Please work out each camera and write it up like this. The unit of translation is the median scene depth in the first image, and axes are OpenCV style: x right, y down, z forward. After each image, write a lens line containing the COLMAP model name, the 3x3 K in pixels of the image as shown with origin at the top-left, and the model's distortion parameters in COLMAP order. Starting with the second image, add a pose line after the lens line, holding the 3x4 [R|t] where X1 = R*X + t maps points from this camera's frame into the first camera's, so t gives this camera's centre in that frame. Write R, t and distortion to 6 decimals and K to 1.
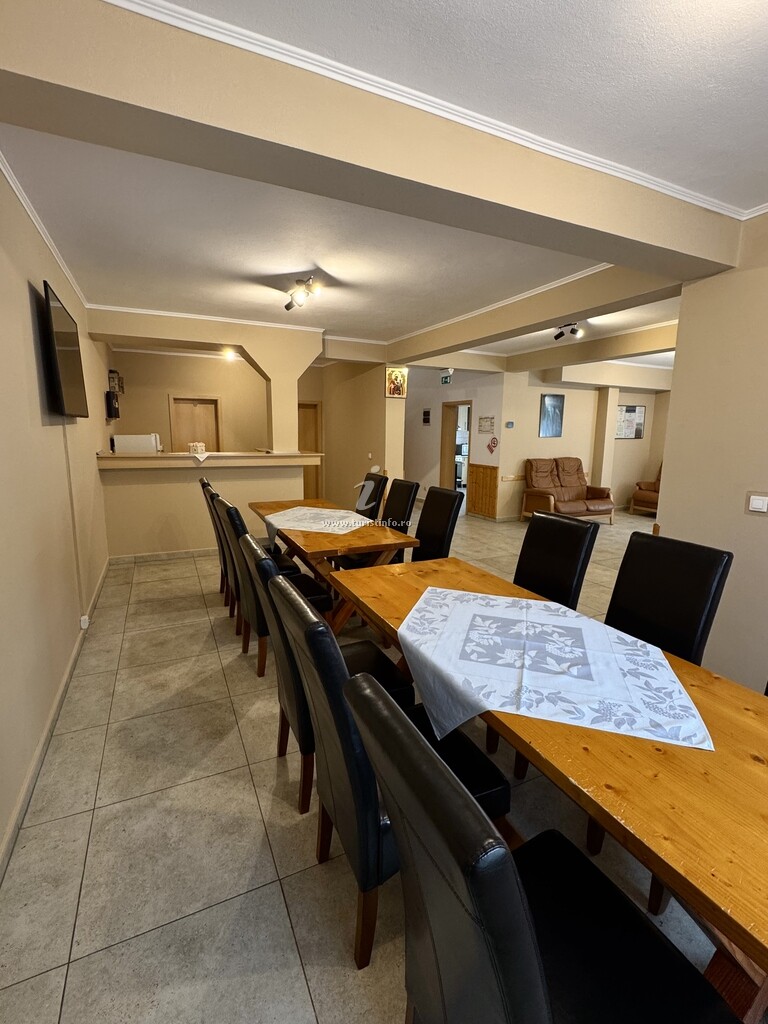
lens RADIAL K [[470.3, 0, 366.2], [0, 470.3, 516.6], [0, 0, 1]] dist [0.000438, -0.000826]
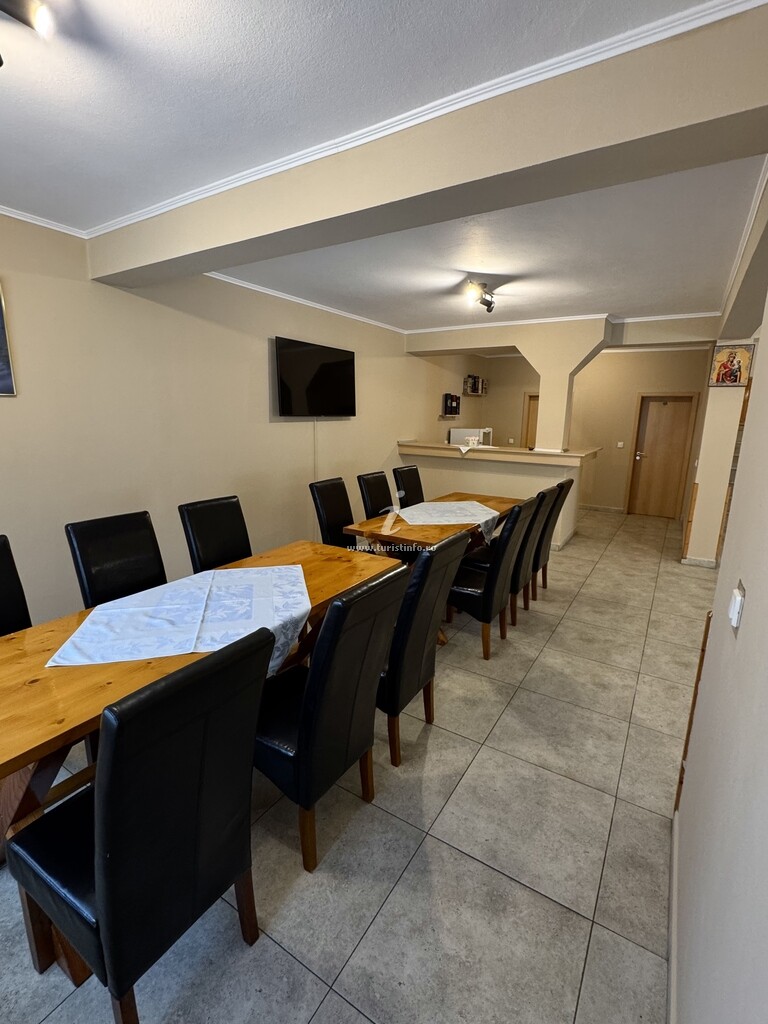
lens RADIAL K [[470.3, 0, 387.3], [0, 470.3, 508.4], [0, 0, 1]] dist [0.000438, -0.000826]
pose [[0.536272, 0.164270, -0.827906, 1.816704], [-0.165999, 0.982248, 0.087369, -0.192162], [0.827561, 0.090578, 0.554021, 0.788509]]
